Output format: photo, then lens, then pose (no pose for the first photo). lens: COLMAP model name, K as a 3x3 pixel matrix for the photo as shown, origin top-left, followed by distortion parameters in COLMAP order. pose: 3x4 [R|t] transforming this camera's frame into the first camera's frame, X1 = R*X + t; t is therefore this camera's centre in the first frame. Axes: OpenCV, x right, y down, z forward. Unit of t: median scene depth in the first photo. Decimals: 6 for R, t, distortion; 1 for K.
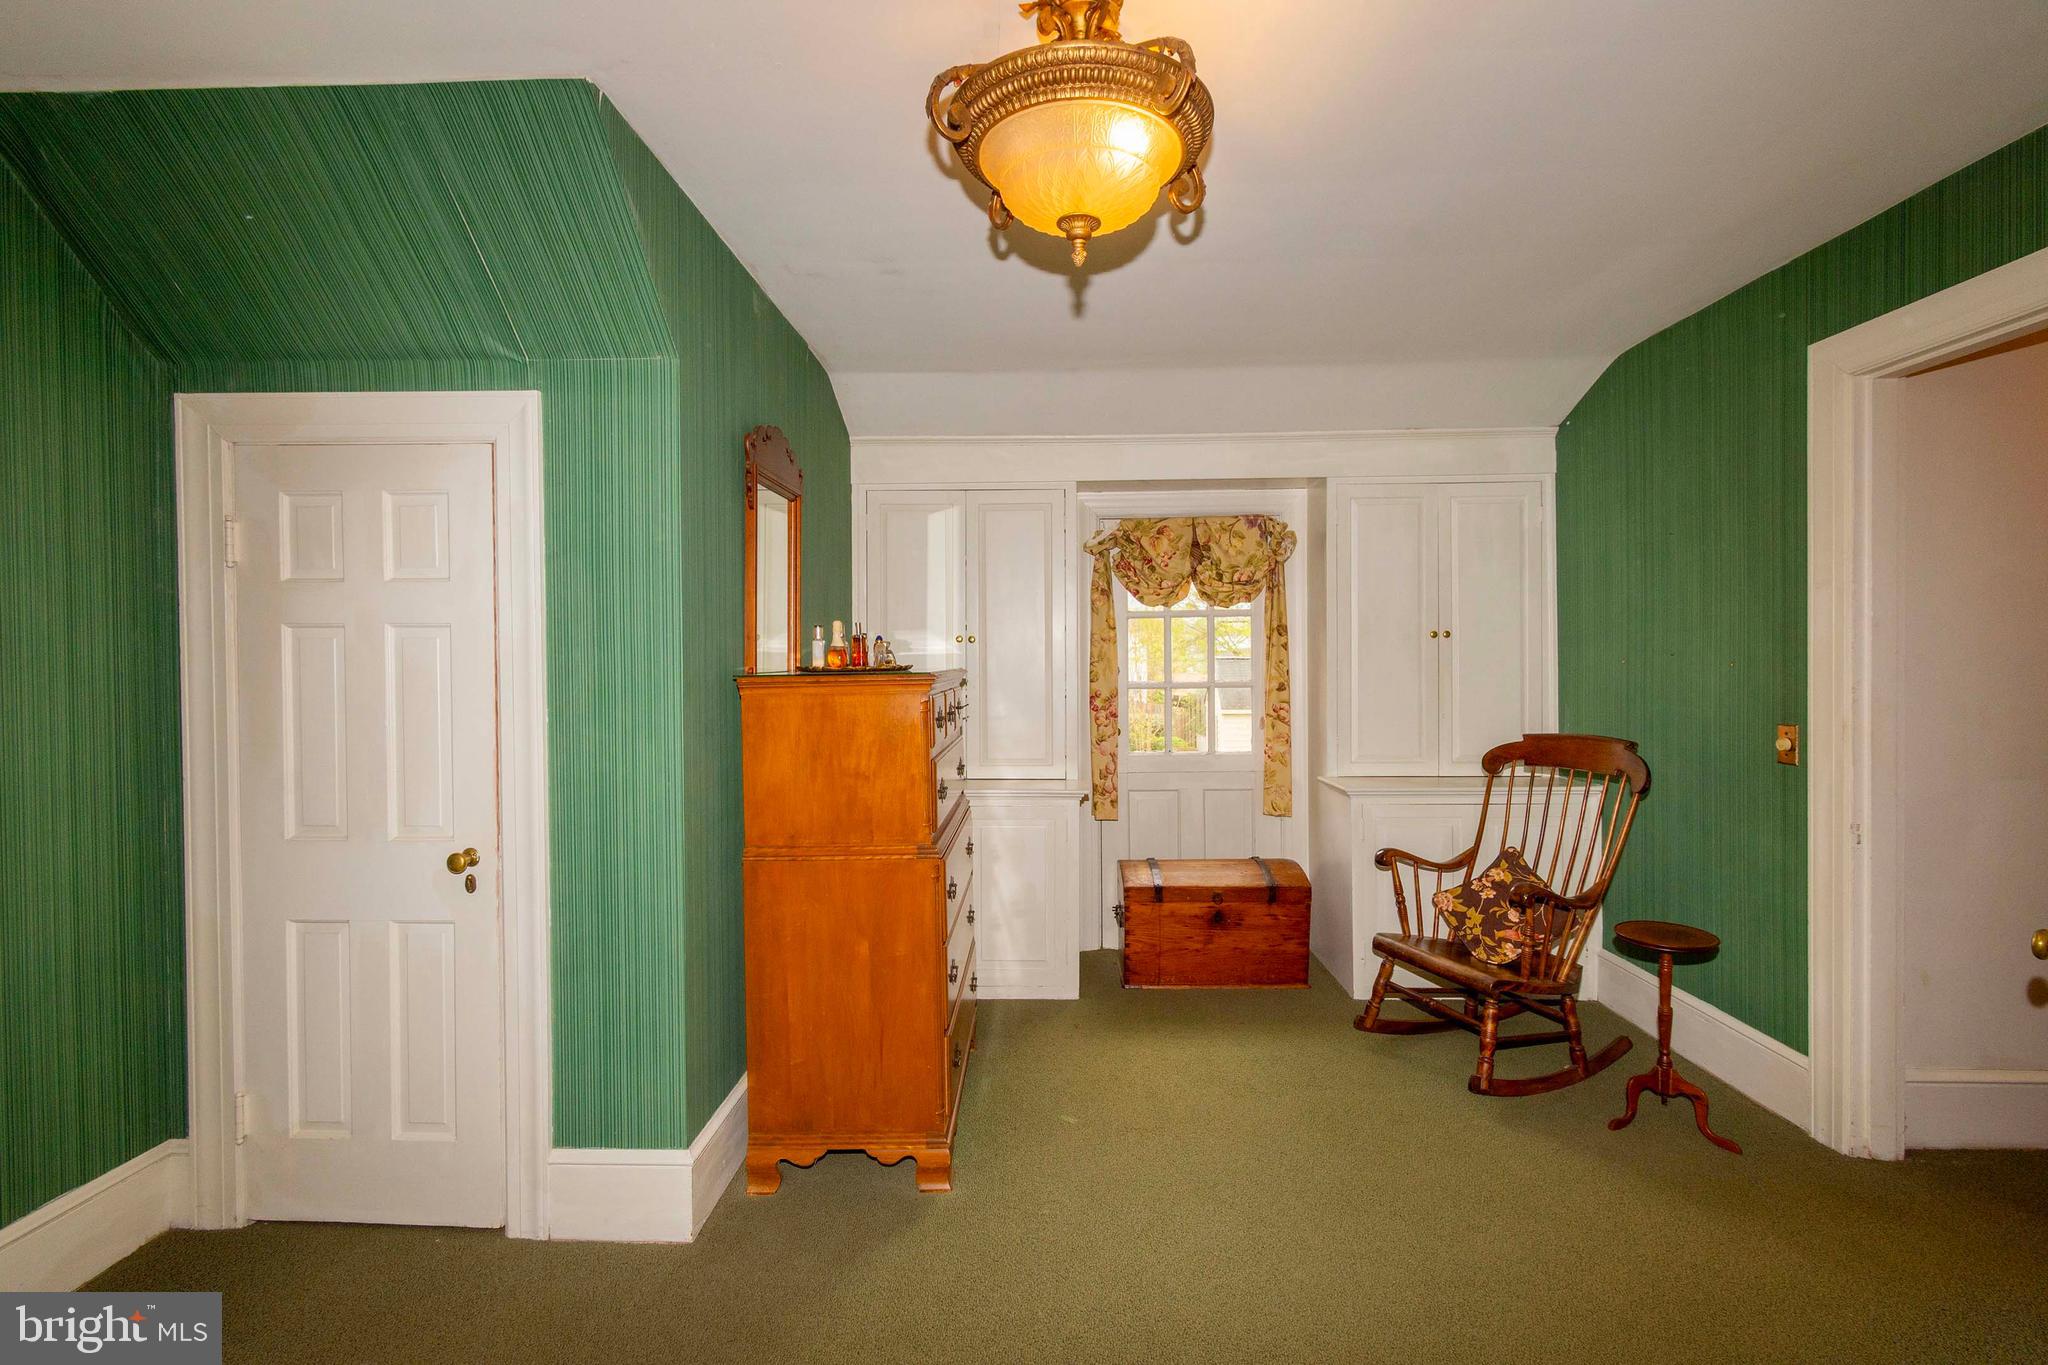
lens RADIAL K [[909.7, 0, 1024.3], [0, 909.7, 673.2], [0, 0, 1]] dist [0.005279, -0.003168]
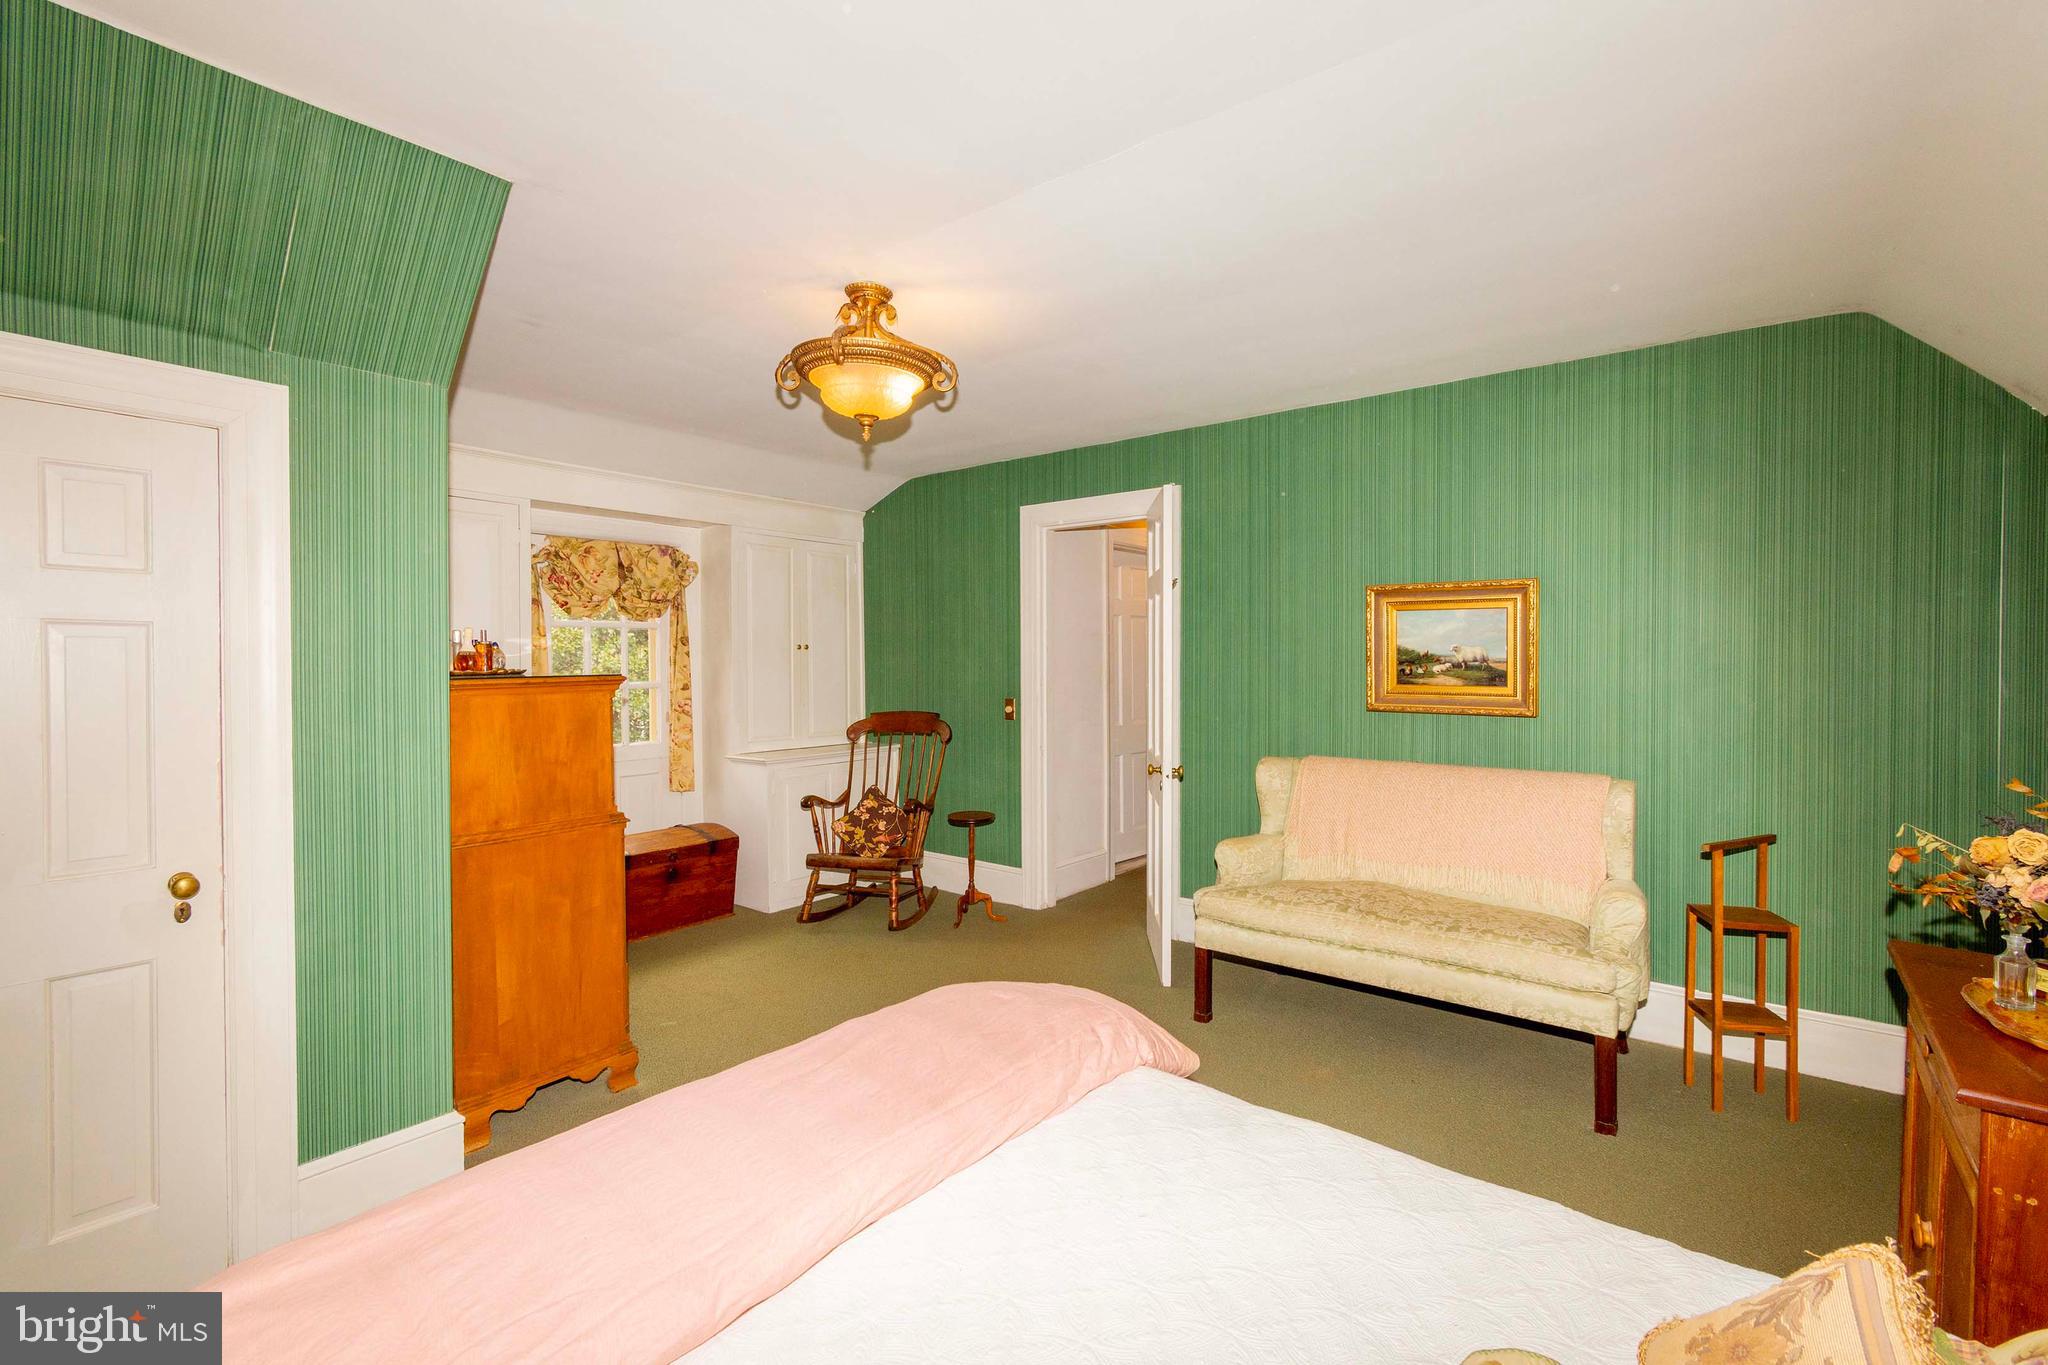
lens RADIAL K [[909.7, 0, 1024.6], [0, 909.7, 676.1], [0, 0, 1]] dist [0.005279, -0.003168]
pose [[0.596526, -0.008053, 0.802554, -0.541331], [0.010563, 0.999942, 0.002183, 0.003107], [-0.802524, 0.007175, 0.596576, -0.134399]]
